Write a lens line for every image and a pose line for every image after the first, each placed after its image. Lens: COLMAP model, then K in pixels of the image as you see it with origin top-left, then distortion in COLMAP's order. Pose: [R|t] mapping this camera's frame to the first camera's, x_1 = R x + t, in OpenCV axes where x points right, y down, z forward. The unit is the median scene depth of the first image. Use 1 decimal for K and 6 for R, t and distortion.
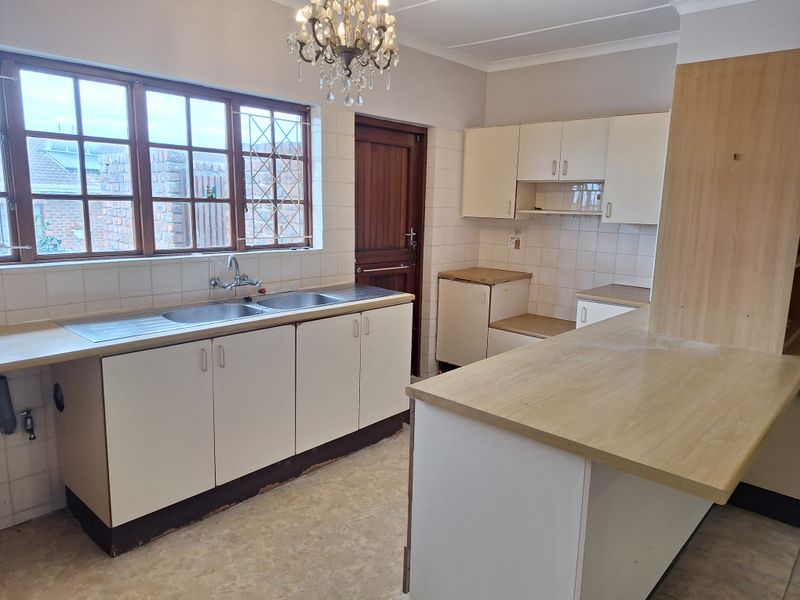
lens RADIAL K [[561.4, 0, 417.1], [0, 561.4, 298.2], [0, 0, 1]] dist [0.055159, -0.064303]
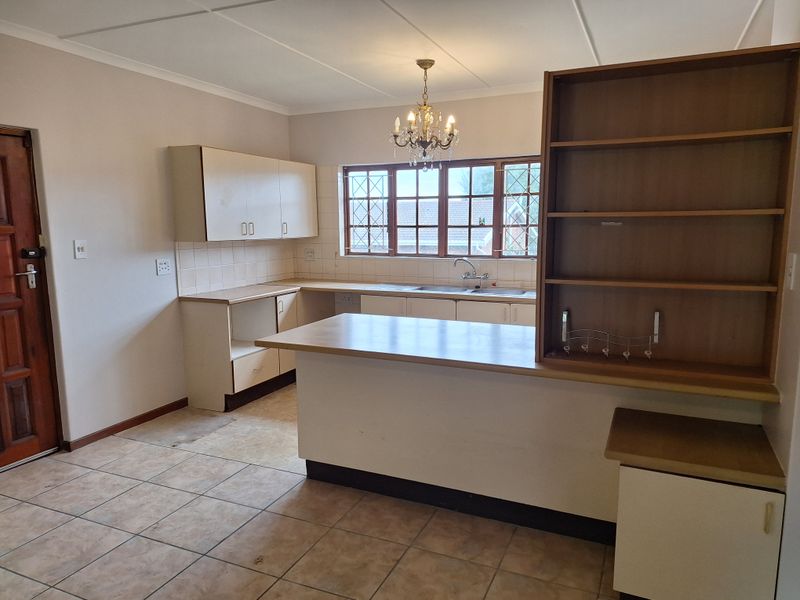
lens RADIAL K [[561.4, 0, 398.1], [0, 561.4, 298.7], [0, 0, 1]] dist [0.055159, -0.064303]
pose [[0.279797, 0.096704, -0.955176, 1.234638], [-0.150734, 0.987000, 0.055771, -0.022345], [0.948152, 0.128373, 0.290736, 0.350992]]
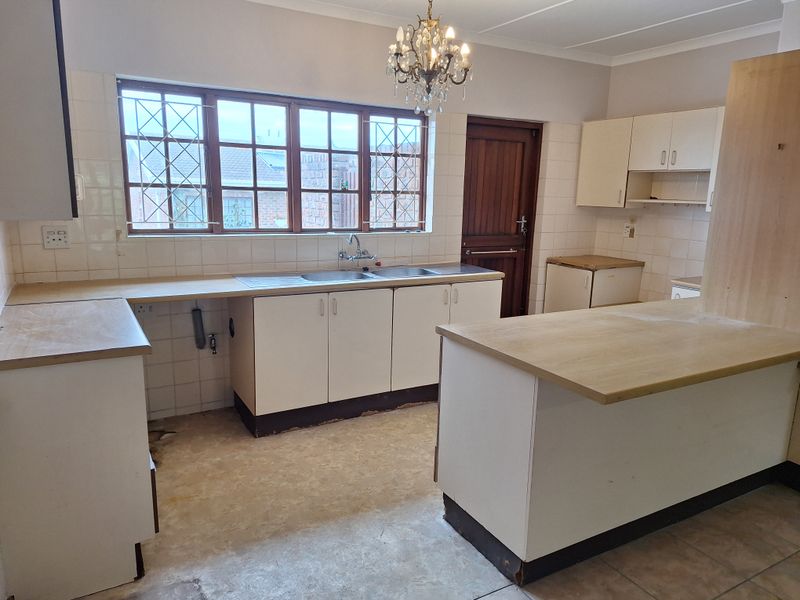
lens RADIAL K [[561.4, 0, 404.3], [0, 561.4, 307.8], [0, 0, 1]] dist [0.055159, -0.064303]
pose [[0.945983, 0.061891, -0.318255, 0.205340], [-0.053126, 0.997933, 0.036157, 0.041252], [0.319835, -0.017296, 0.947315, -0.189597]]
